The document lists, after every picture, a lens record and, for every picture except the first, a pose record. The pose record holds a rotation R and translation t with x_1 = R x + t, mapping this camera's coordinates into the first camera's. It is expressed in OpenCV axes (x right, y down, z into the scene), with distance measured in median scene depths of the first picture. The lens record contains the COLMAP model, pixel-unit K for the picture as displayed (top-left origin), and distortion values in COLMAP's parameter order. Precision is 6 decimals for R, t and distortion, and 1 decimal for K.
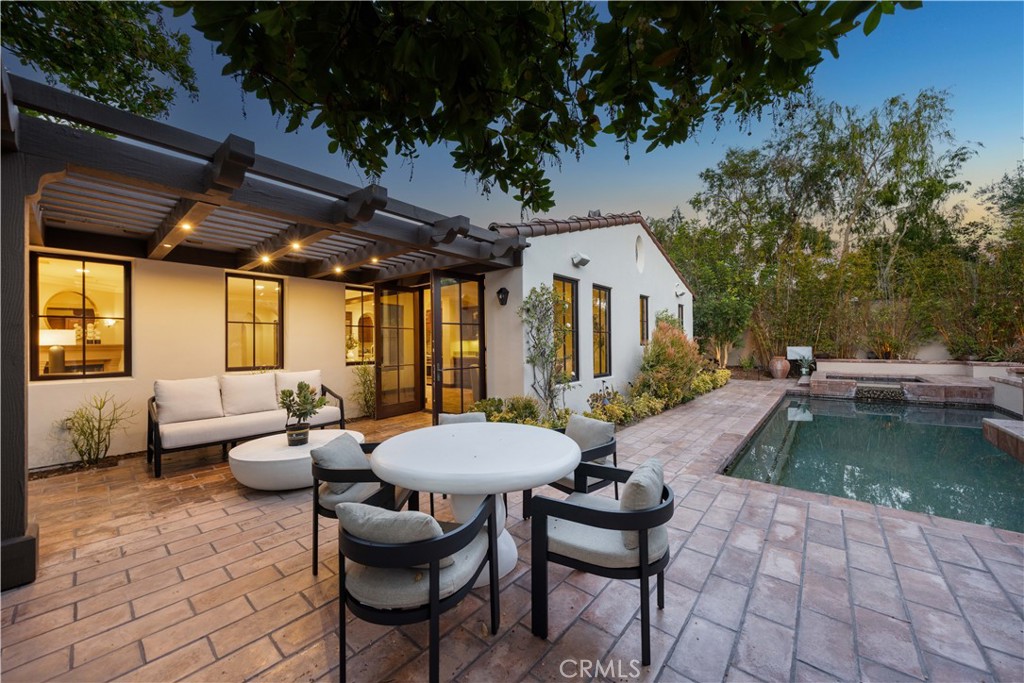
lens RADIAL K [[374.8, 0, 516.1], [0, 374.8, 342.7], [0, 0, 1]] dist [0.000496, 0.000086]
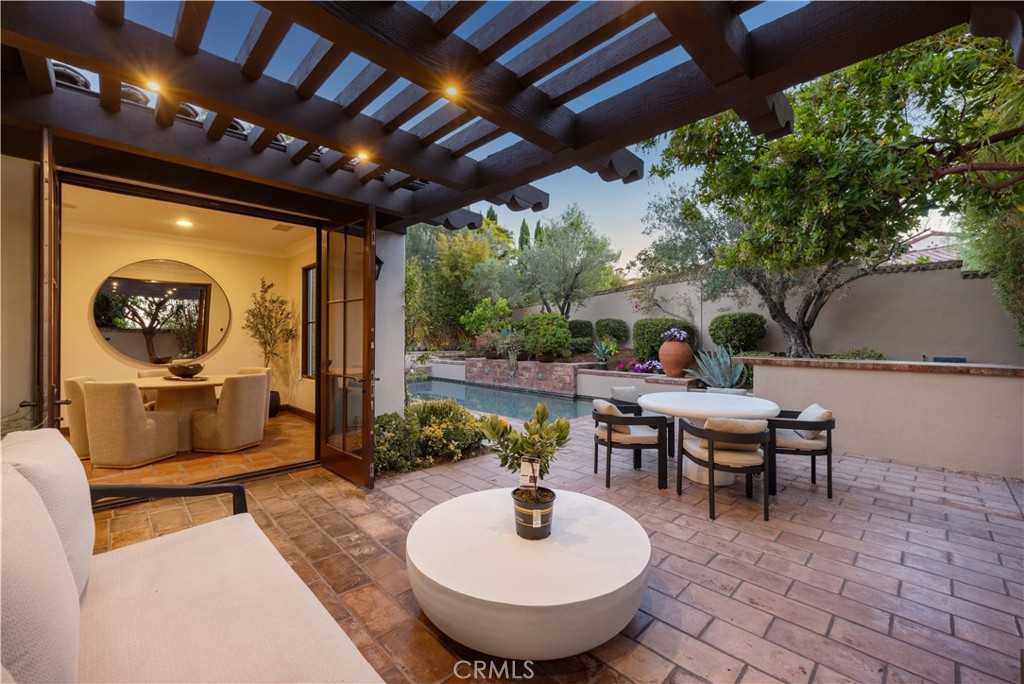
lens RADIAL K [[414.4, 0, 510.5], [0, 414.4, 340.3], [0, 0, 1]] dist [0.000094, -0.000087]
pose [[0.084843, 0.008385, 0.996359, -1.615799], [-0.016495, 0.999839, -0.007010, 0.037104], [-0.996258, -0.015840, 0.084967, 1.416840]]
